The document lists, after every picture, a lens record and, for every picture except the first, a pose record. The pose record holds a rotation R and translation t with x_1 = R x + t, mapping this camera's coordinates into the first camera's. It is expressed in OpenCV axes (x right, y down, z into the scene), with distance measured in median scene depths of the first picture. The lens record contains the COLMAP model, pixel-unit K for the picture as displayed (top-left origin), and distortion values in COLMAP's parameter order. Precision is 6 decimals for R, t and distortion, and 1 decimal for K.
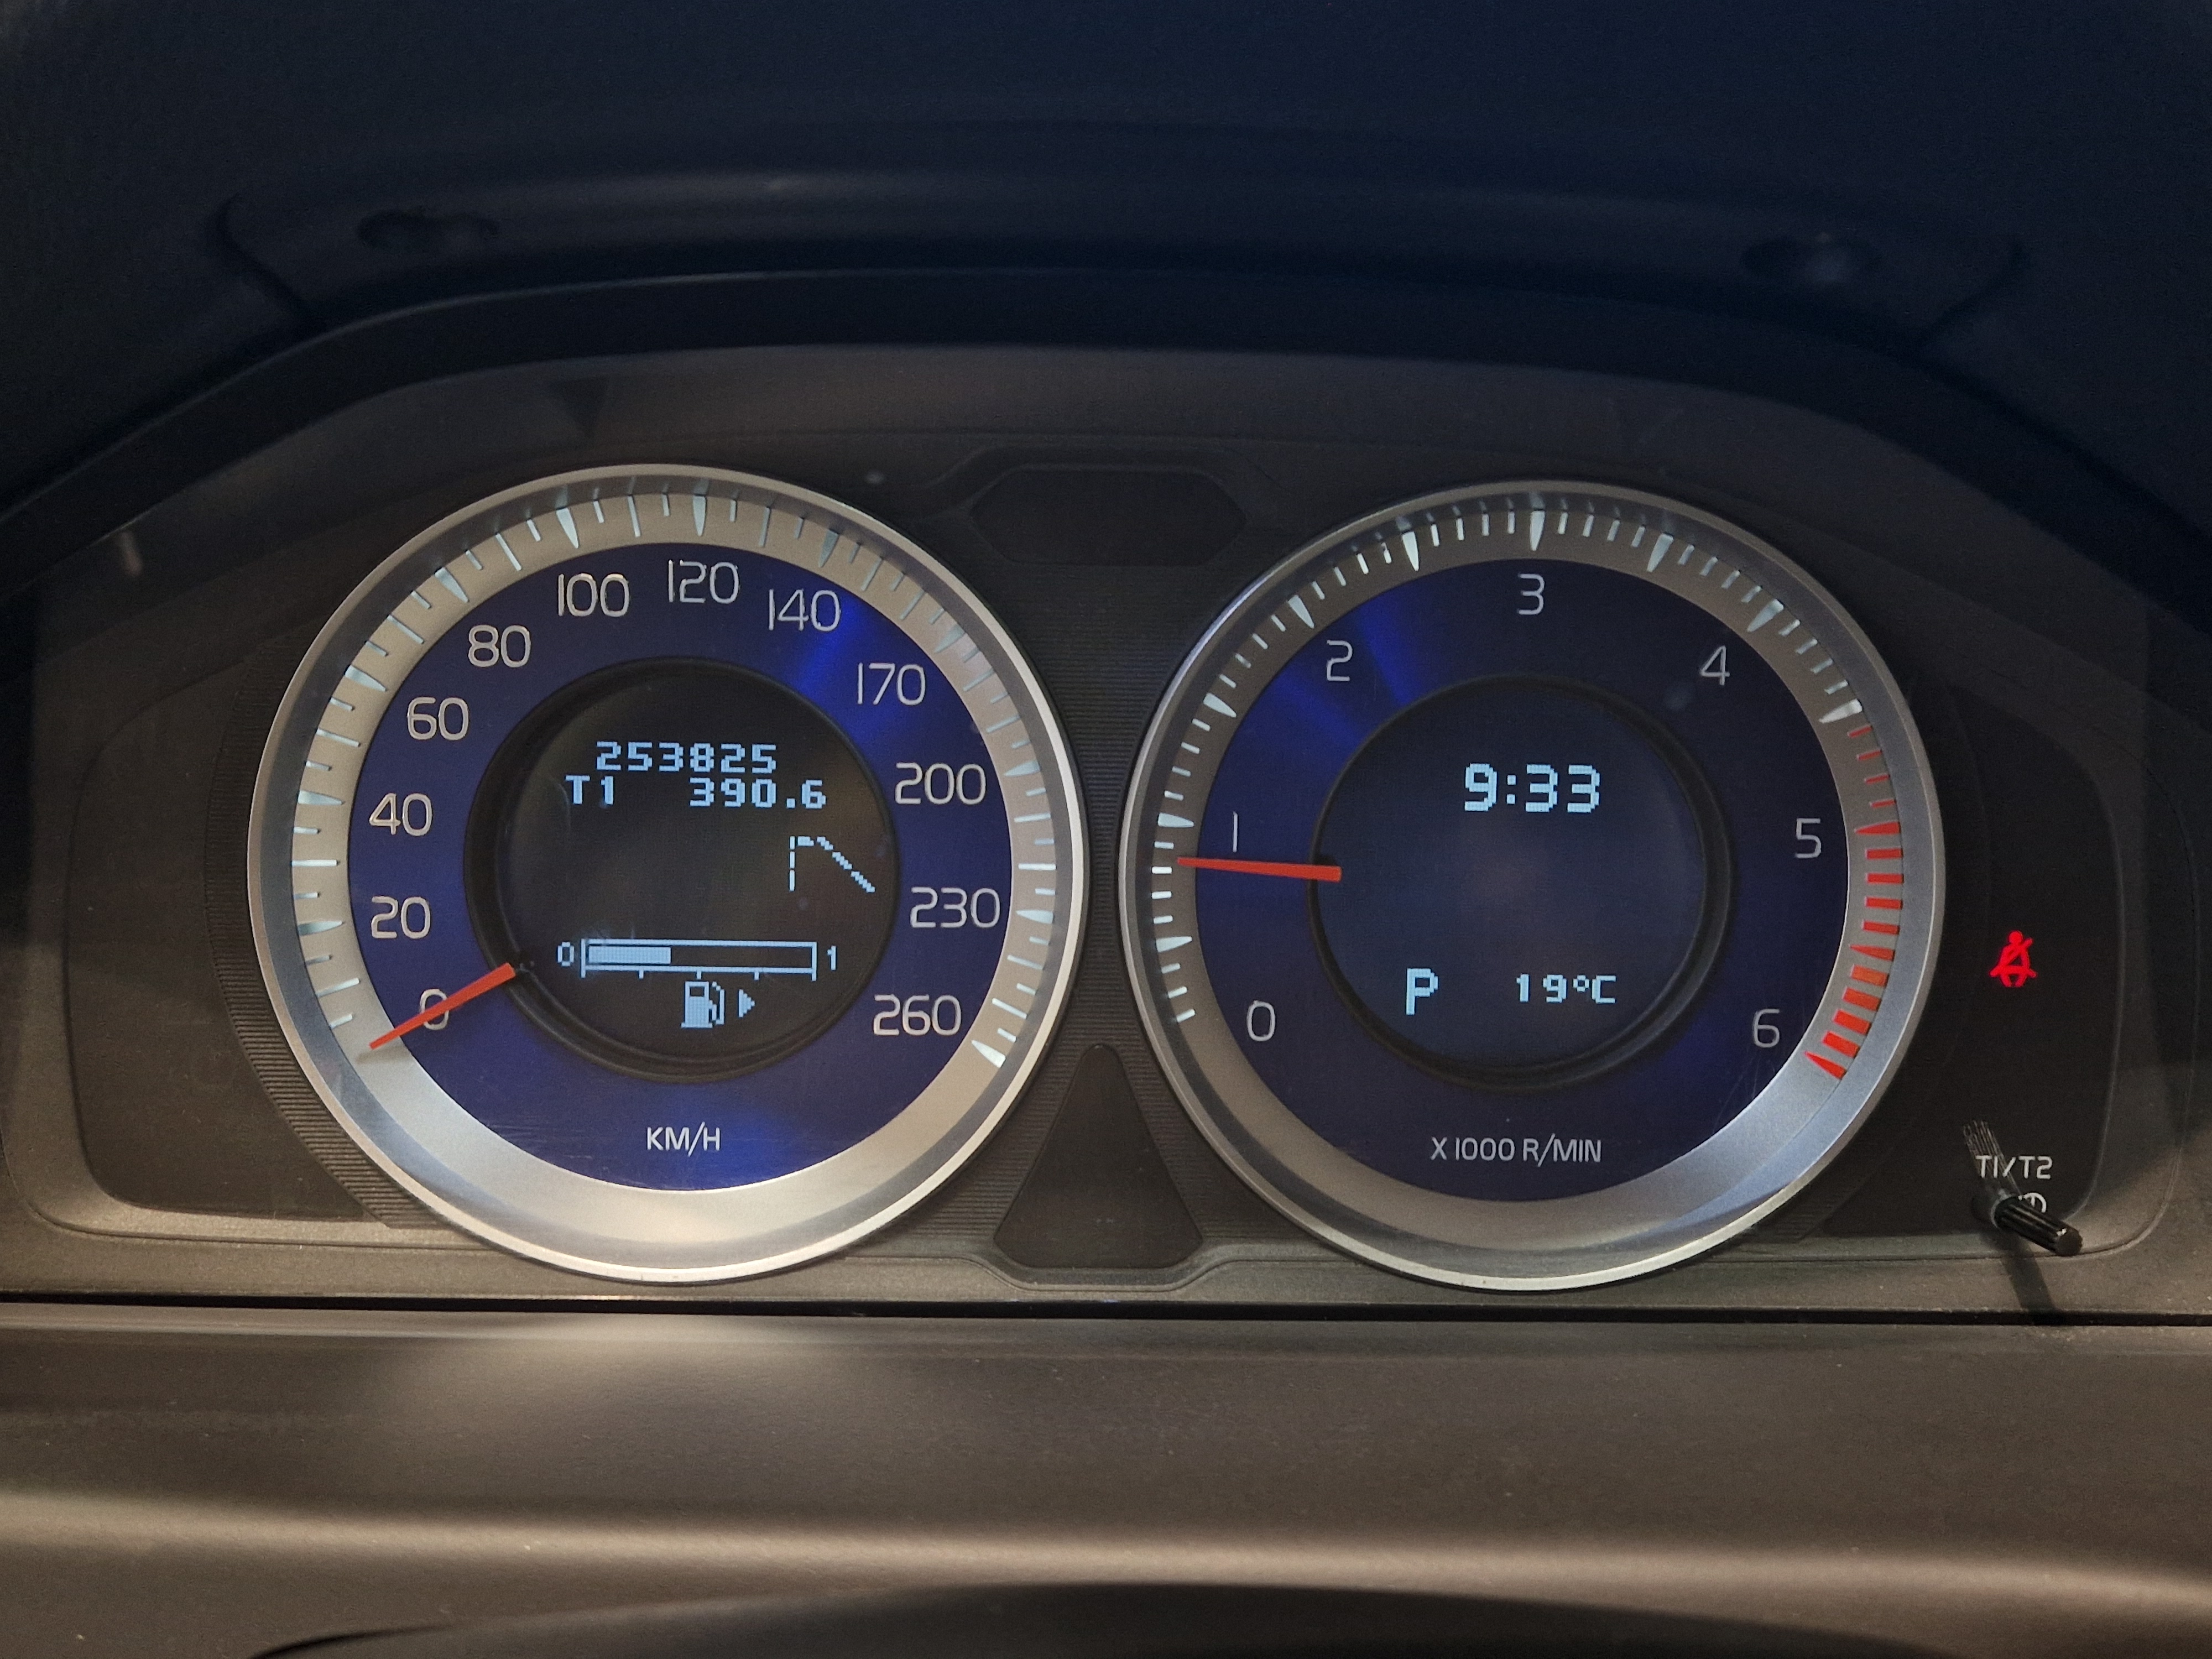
lens RADIAL K [[2453.8, 0, 1141.5], [0, 2453.8, 857.4], [0, 0, 1]] dist [0.160779, -0.183333]
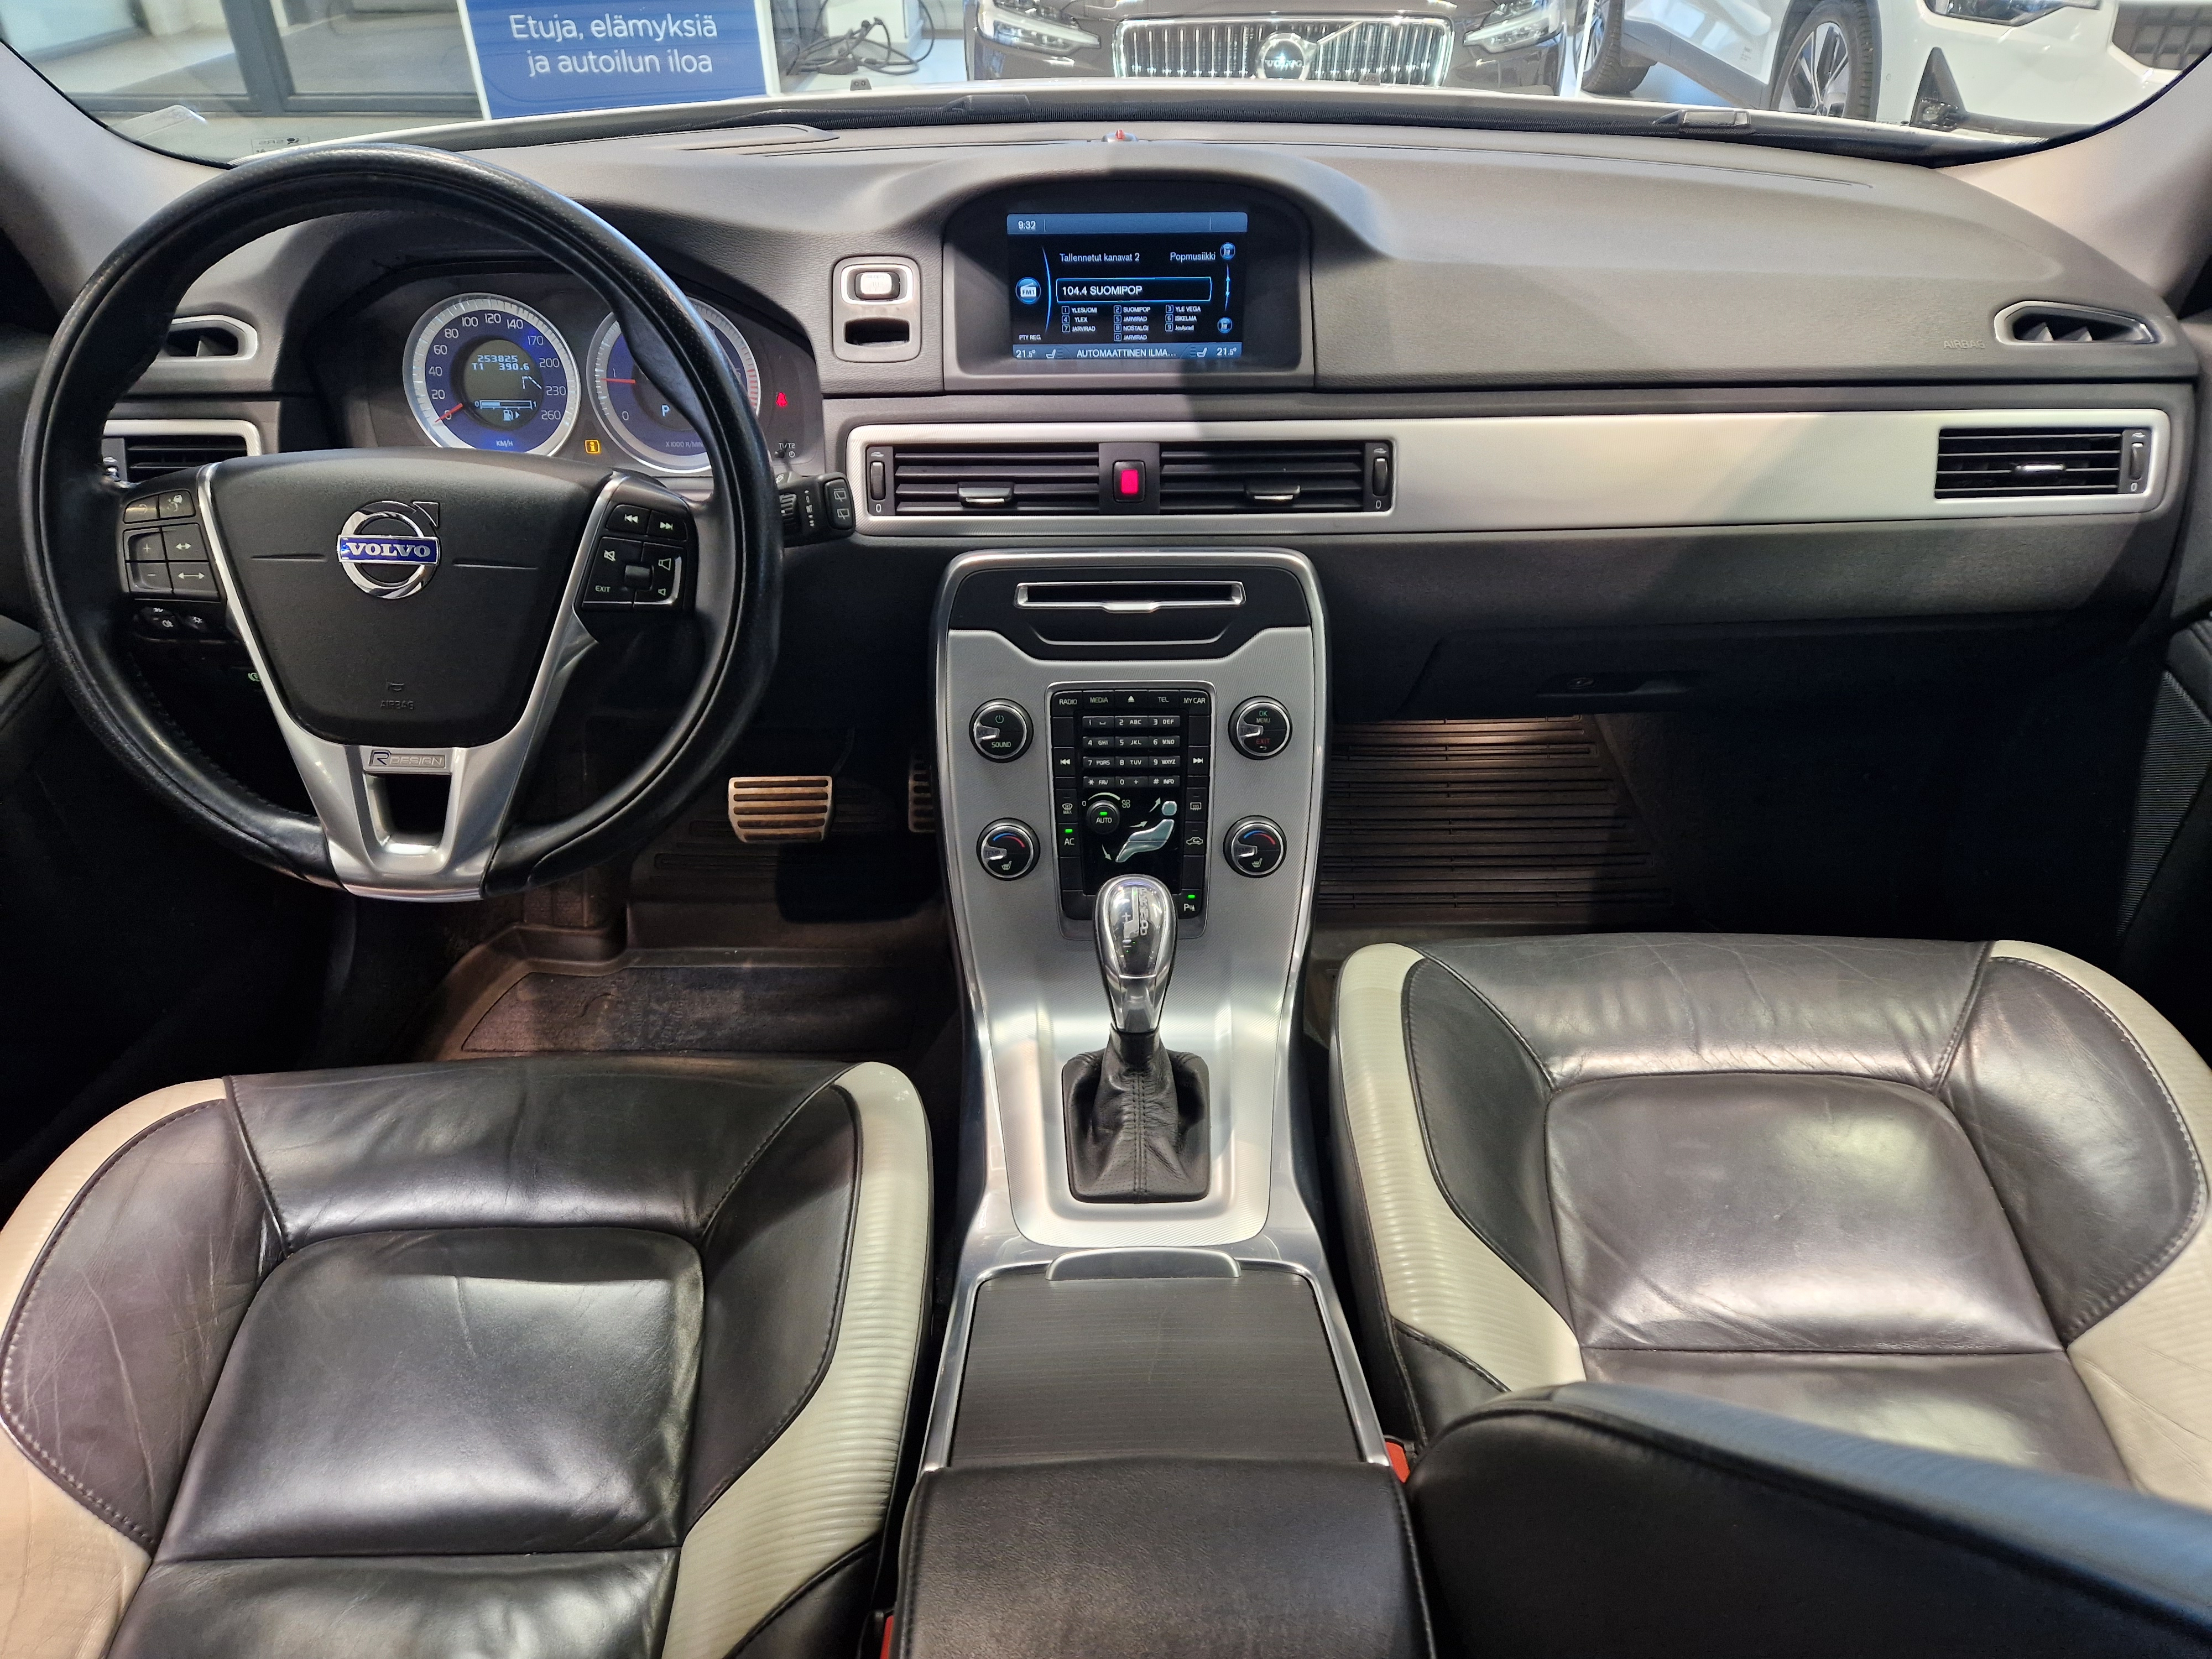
lens RADIAL K [[1502.3, 0, 1131.7], [0, 1502.3, 845.6], [0, 0, 1]] dist [0.079521, -0.077241]
pose [[0.999650, -0.012702, -0.023214, 1.085681], [0.017651, 0.973663, 0.227306, 0.224376], [0.019715, -0.227636, 0.973547, -2.016818]]
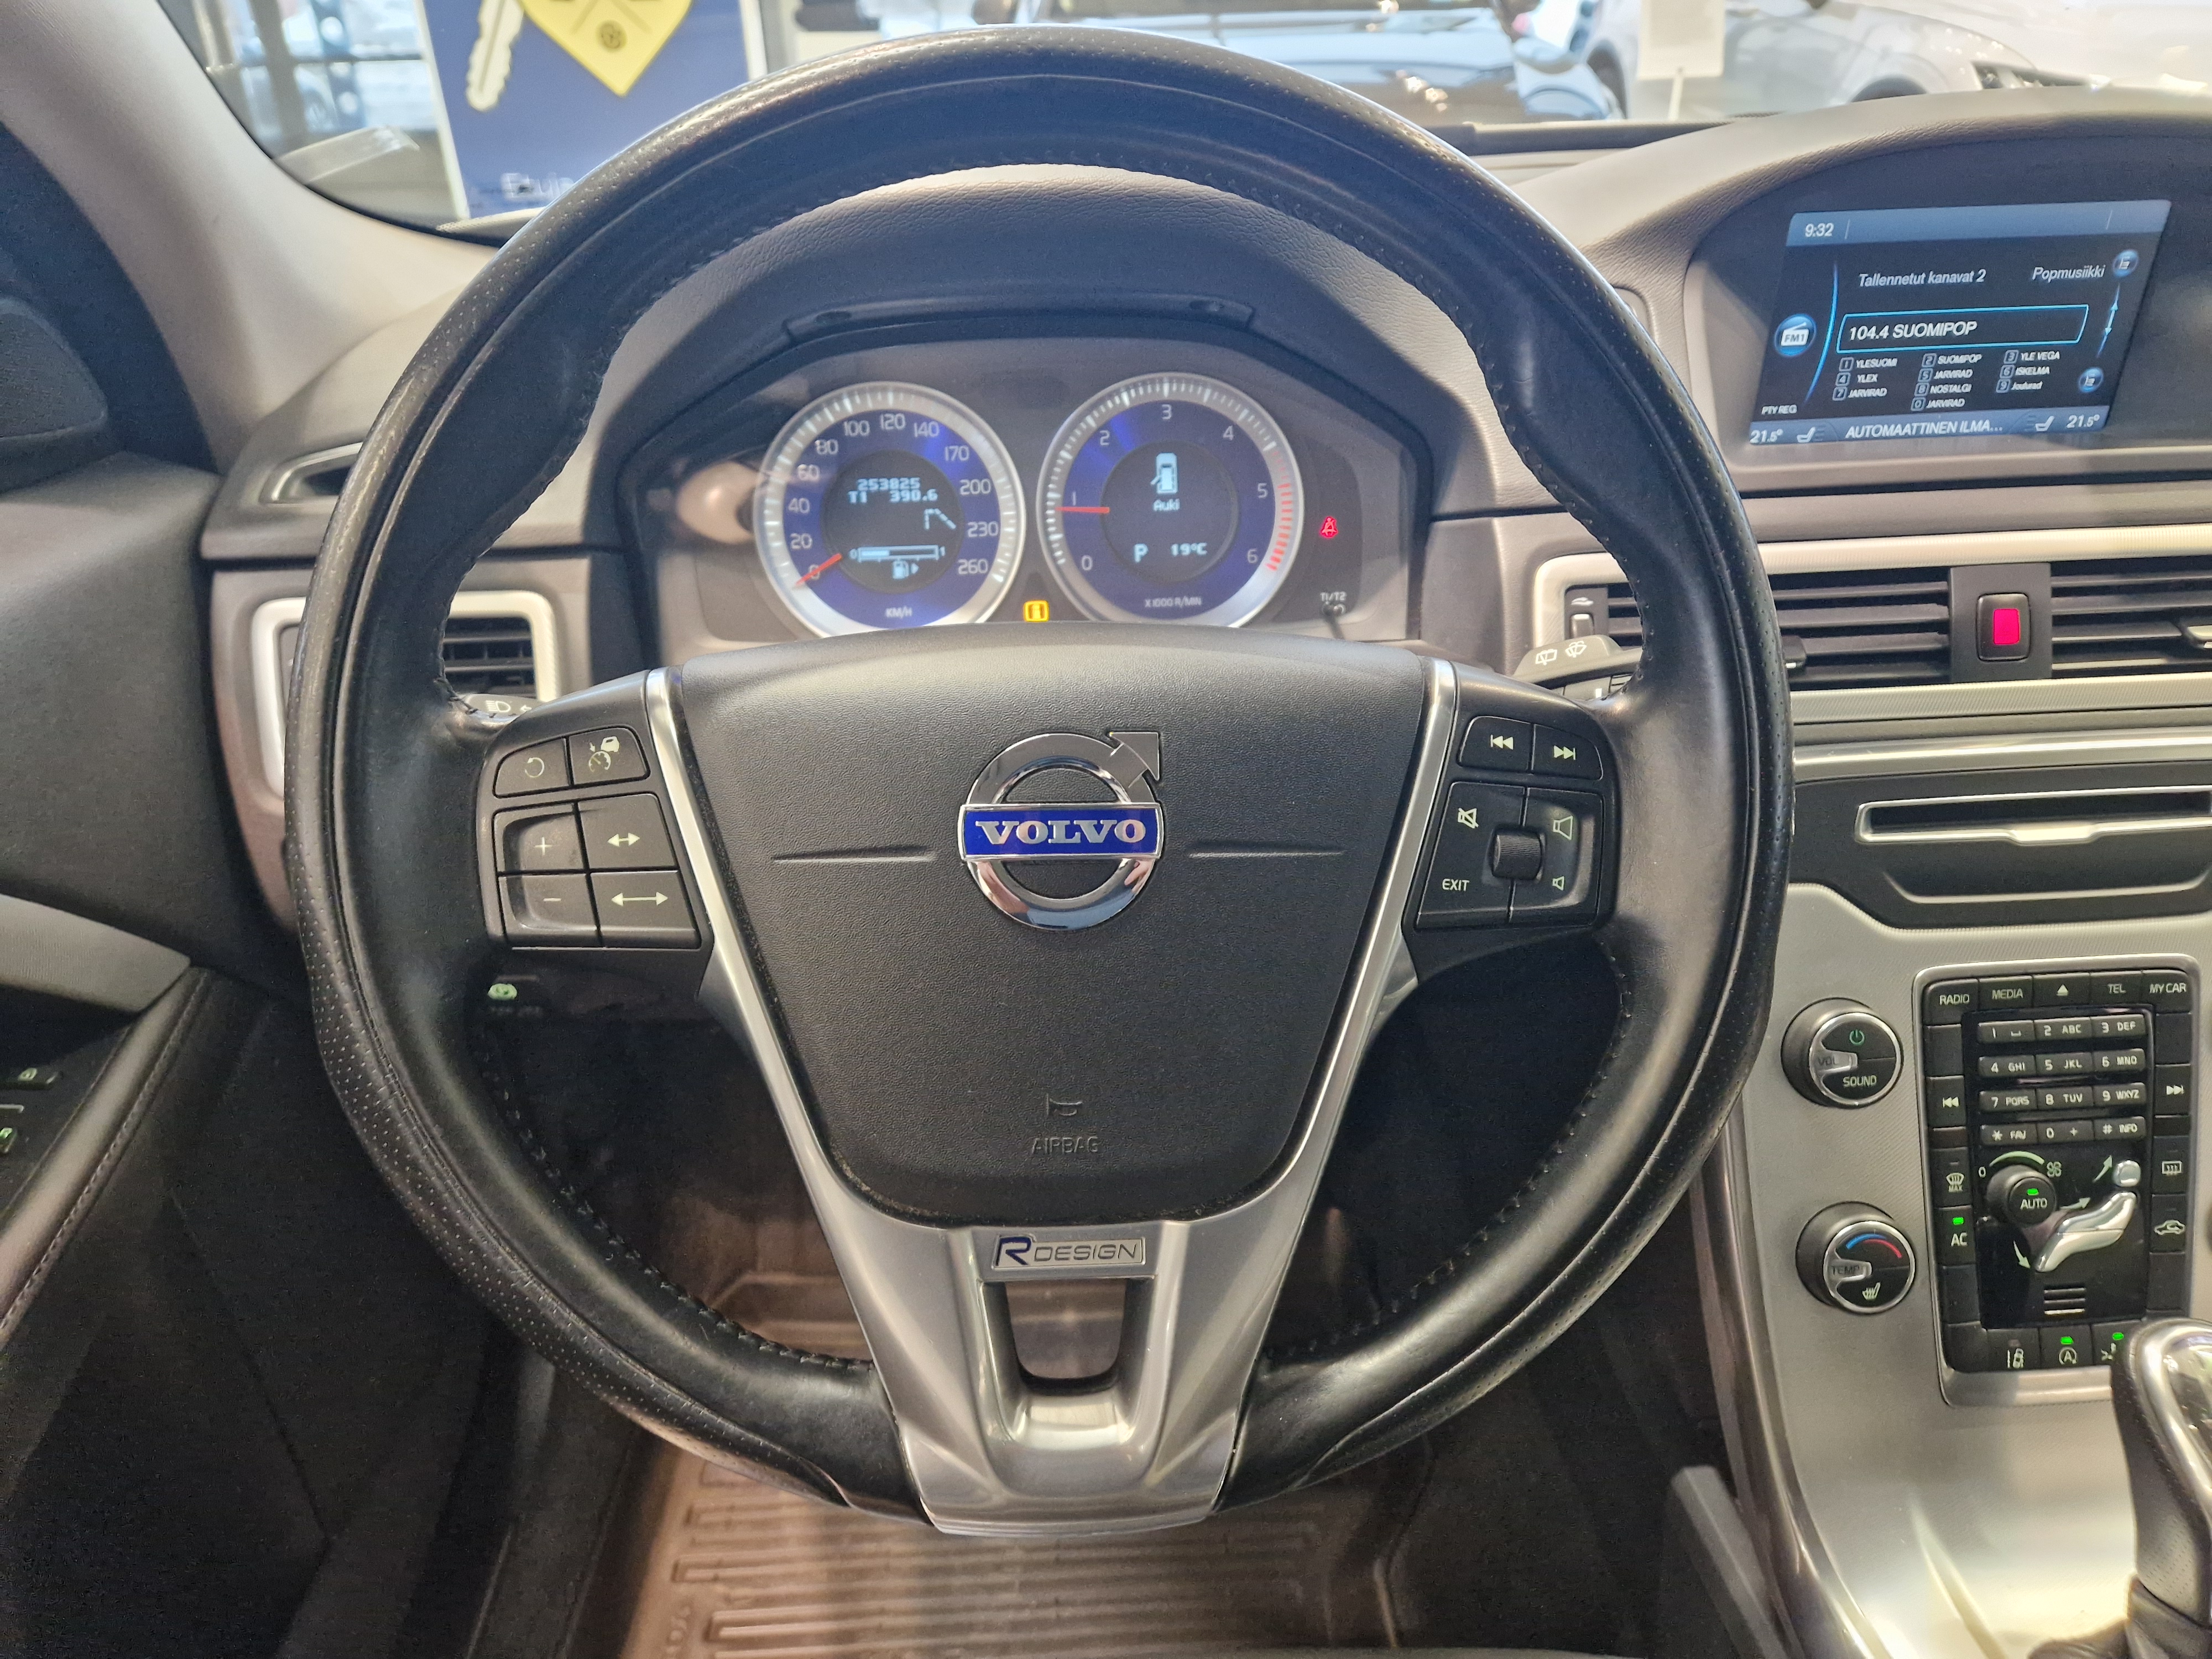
lens RADIAL K [[1507.9, 0, 1106.0], [0, 1507.9, 829.5], [0, 0, 1]] dist [0.069802, -0.074766]
pose [[0.998428, -0.055101, 0.010265, 0.035844], [0.053361, 0.990509, 0.126665, 0.159706], [-0.017147, -0.125918, 0.991892, -0.898312]]
